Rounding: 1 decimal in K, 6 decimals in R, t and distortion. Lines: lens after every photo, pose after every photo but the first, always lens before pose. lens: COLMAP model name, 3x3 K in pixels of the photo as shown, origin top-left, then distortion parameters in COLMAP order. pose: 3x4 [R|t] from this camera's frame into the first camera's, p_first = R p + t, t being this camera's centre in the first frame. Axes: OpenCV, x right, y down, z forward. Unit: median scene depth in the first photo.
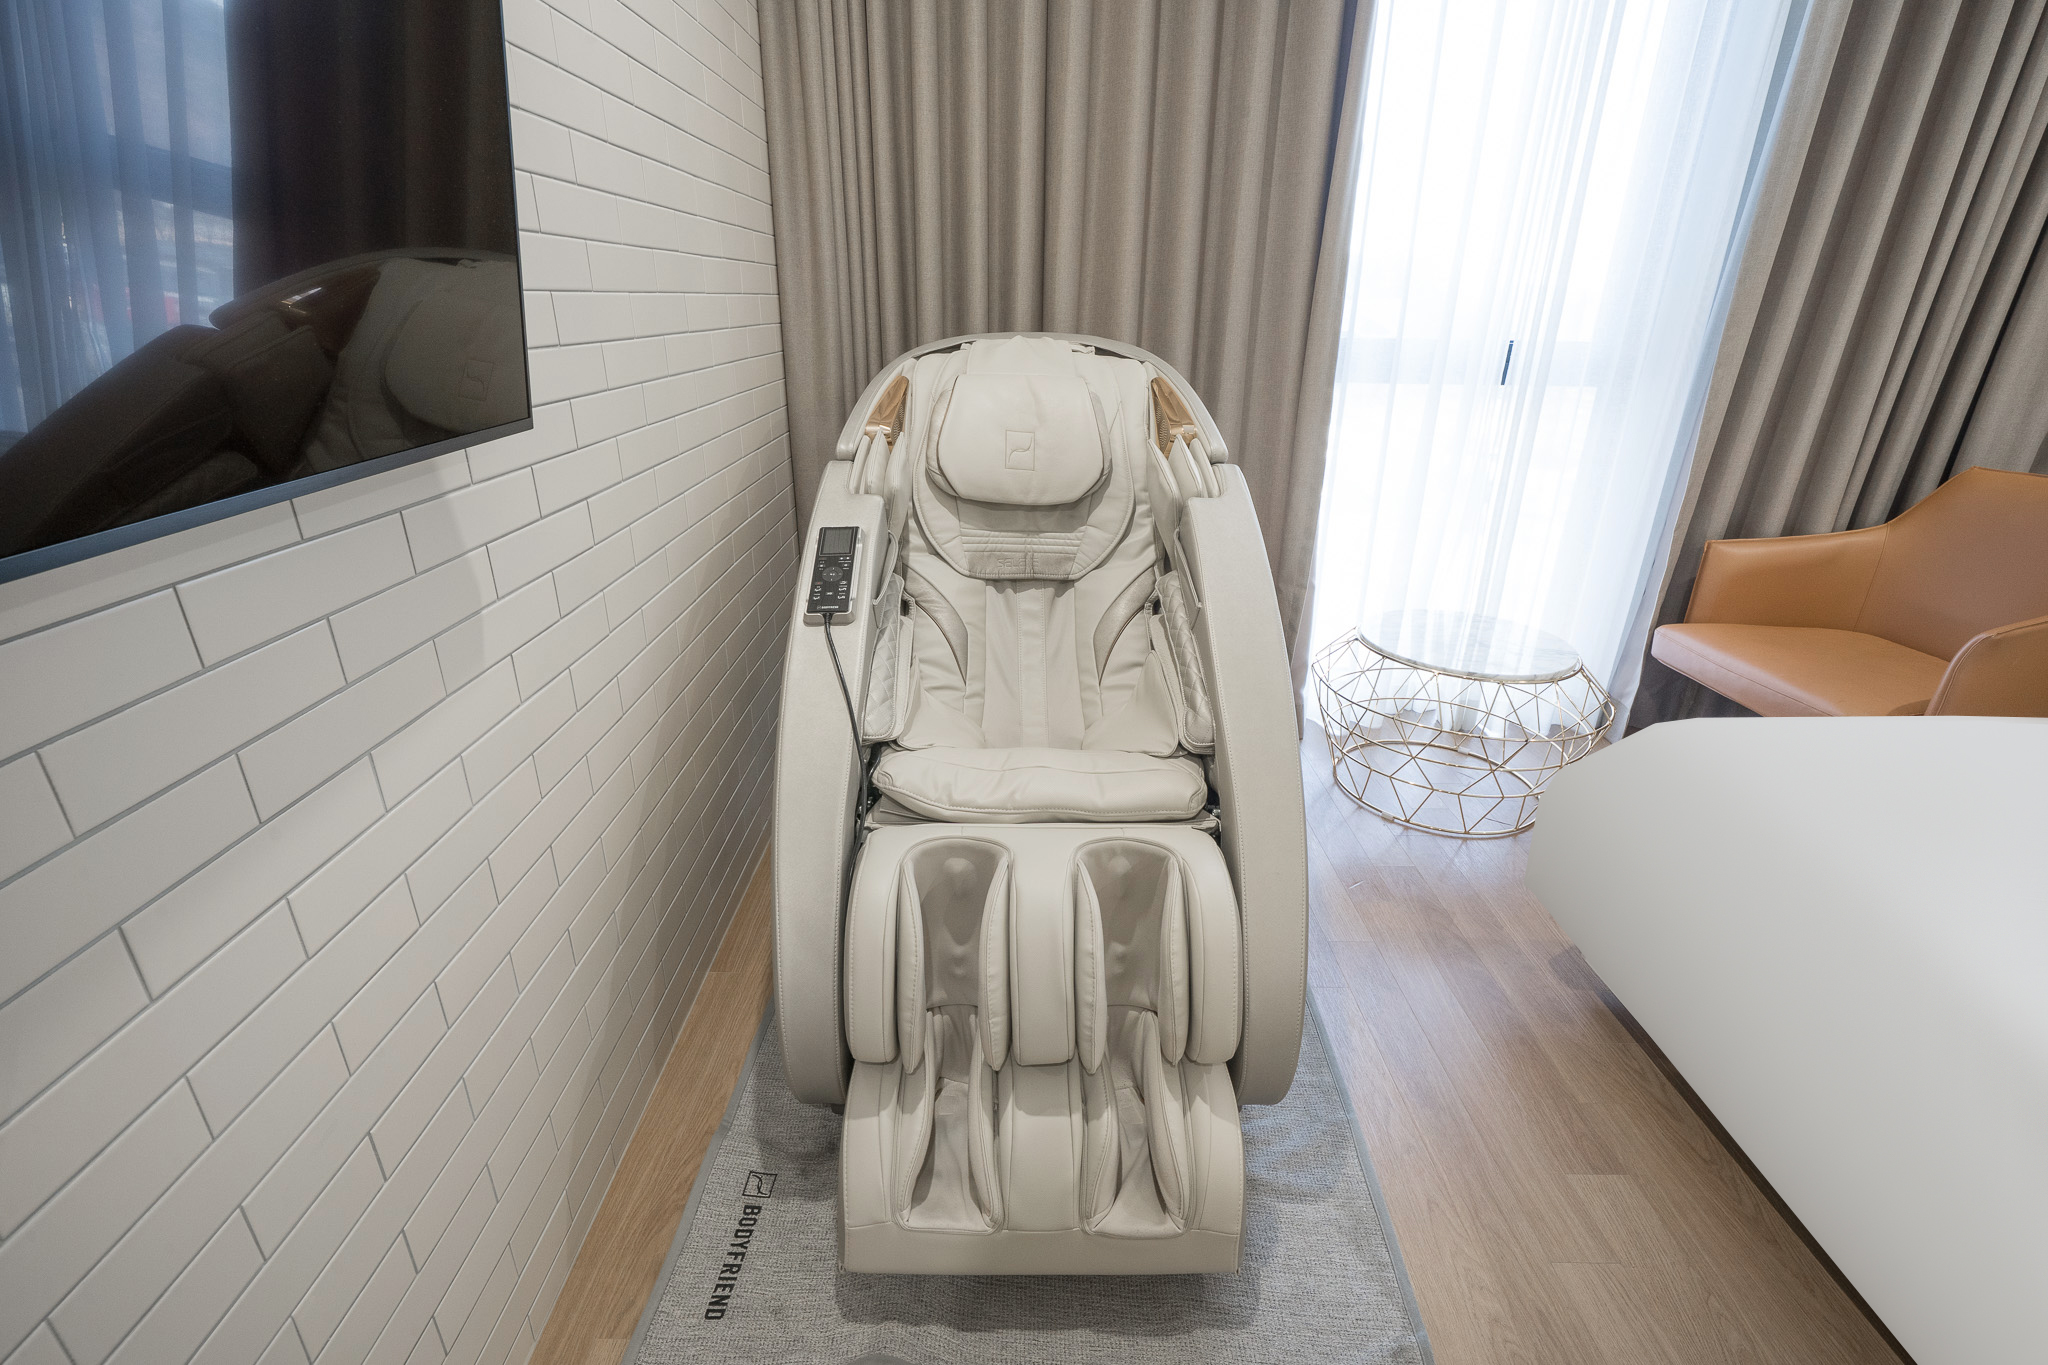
lens RADIAL K [[922.2, 0, 1024.0], [0, 922.2, 682.5], [0, 0, 1]] dist [-0.001211, -0.000577]
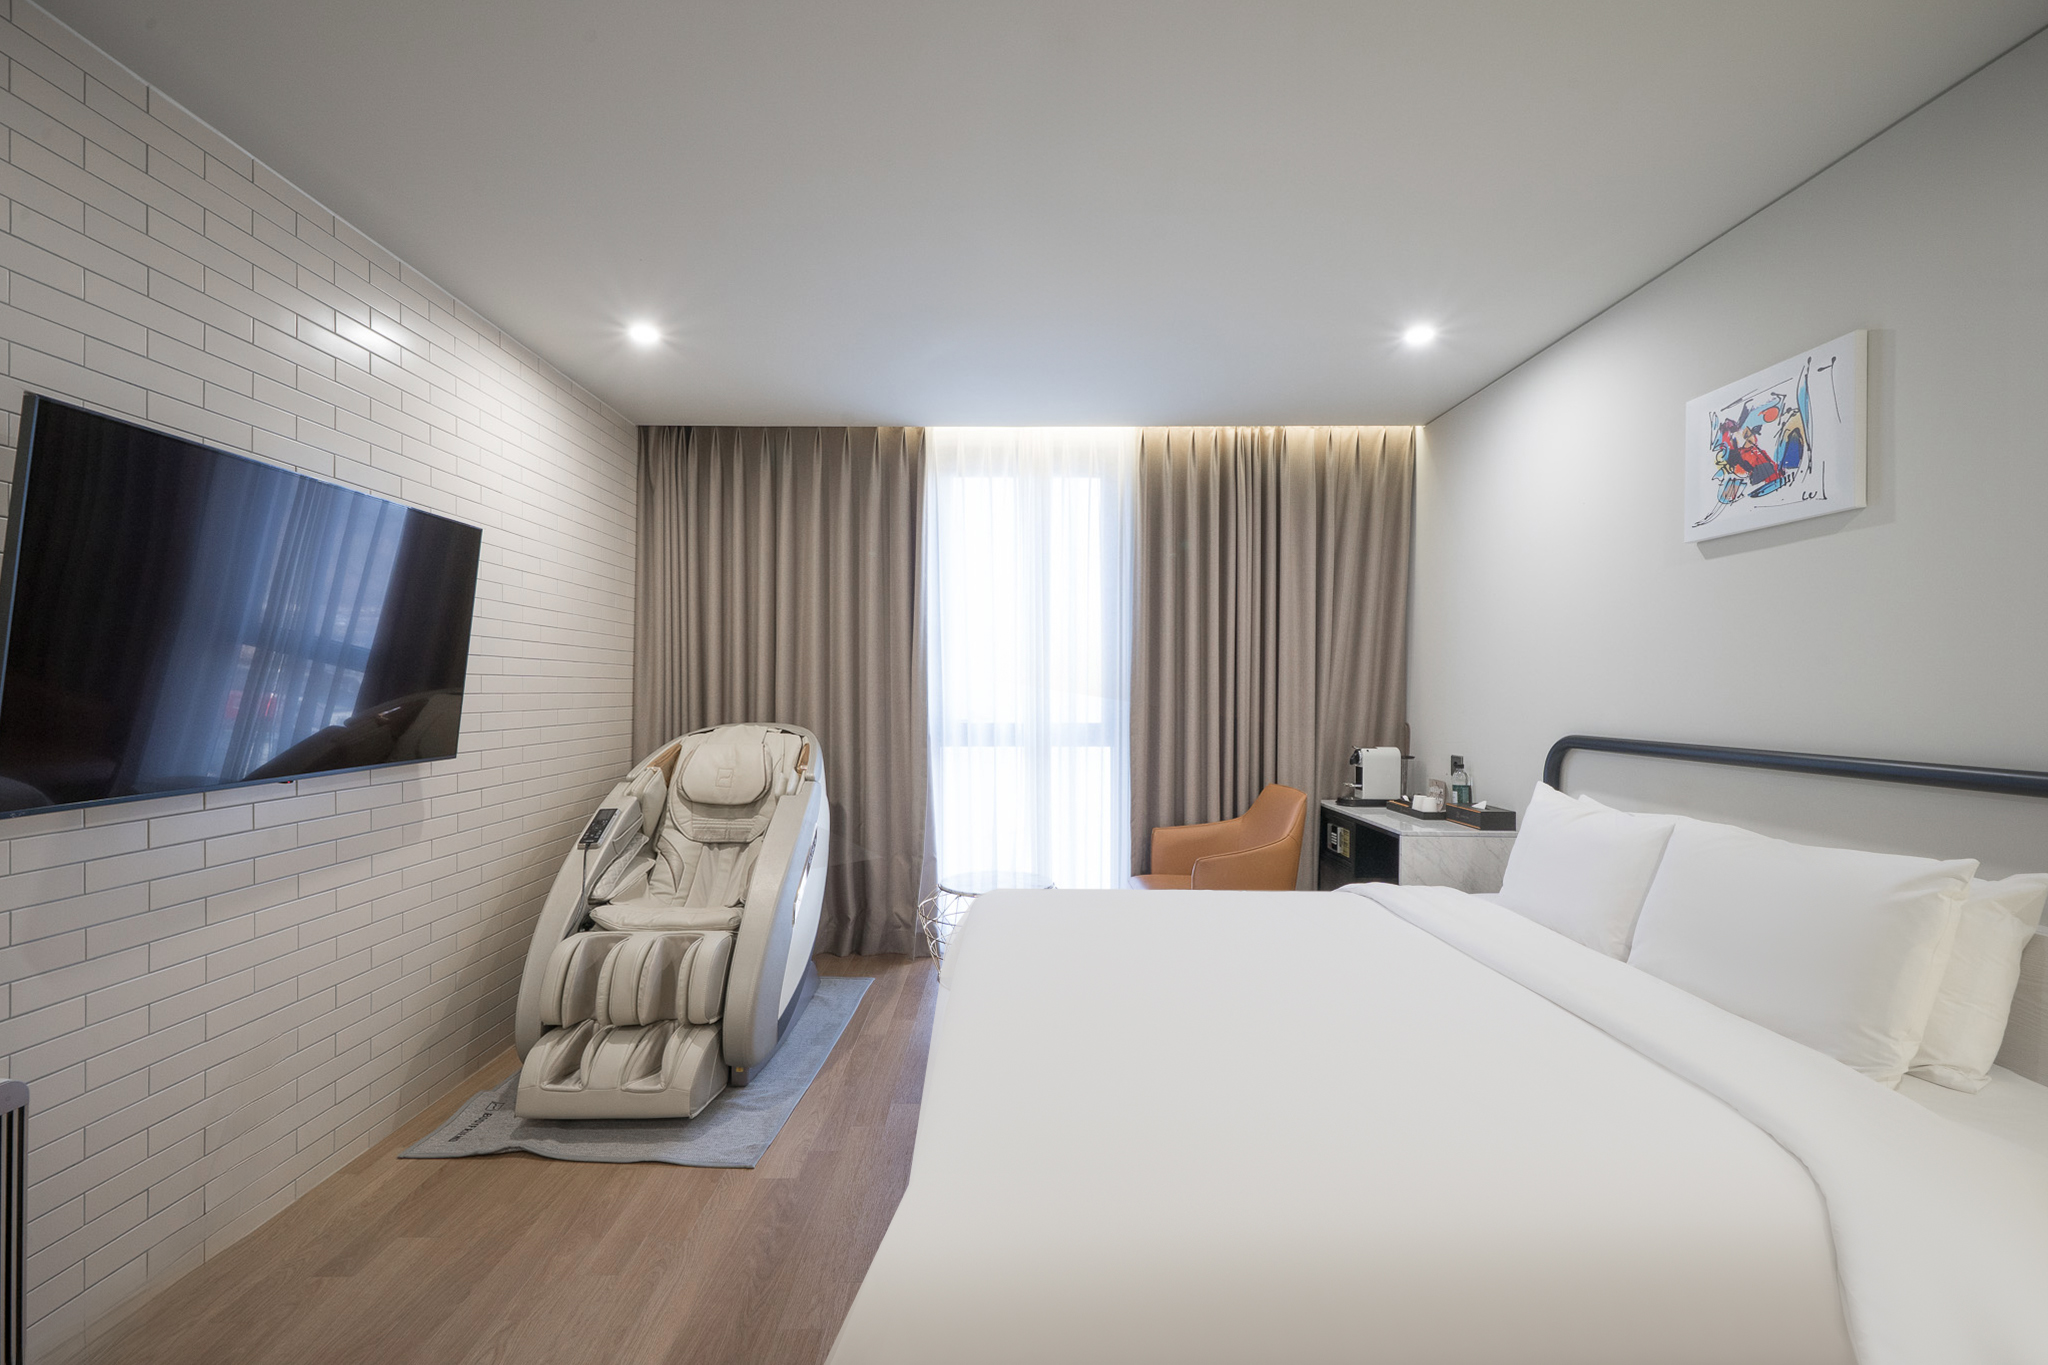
lens RADIAL K [[854.6, 0, 1024.0], [0, 854.6, 682.5], [0, 0, 1]] dist [-0.008816, -0.000018]
pose [[0.999760, -0.014494, 0.016404, 0.618962], [0.019770, 0.919570, -0.392428, 0.301718], [-0.009396, 0.392659, 0.919636, -0.805620]]
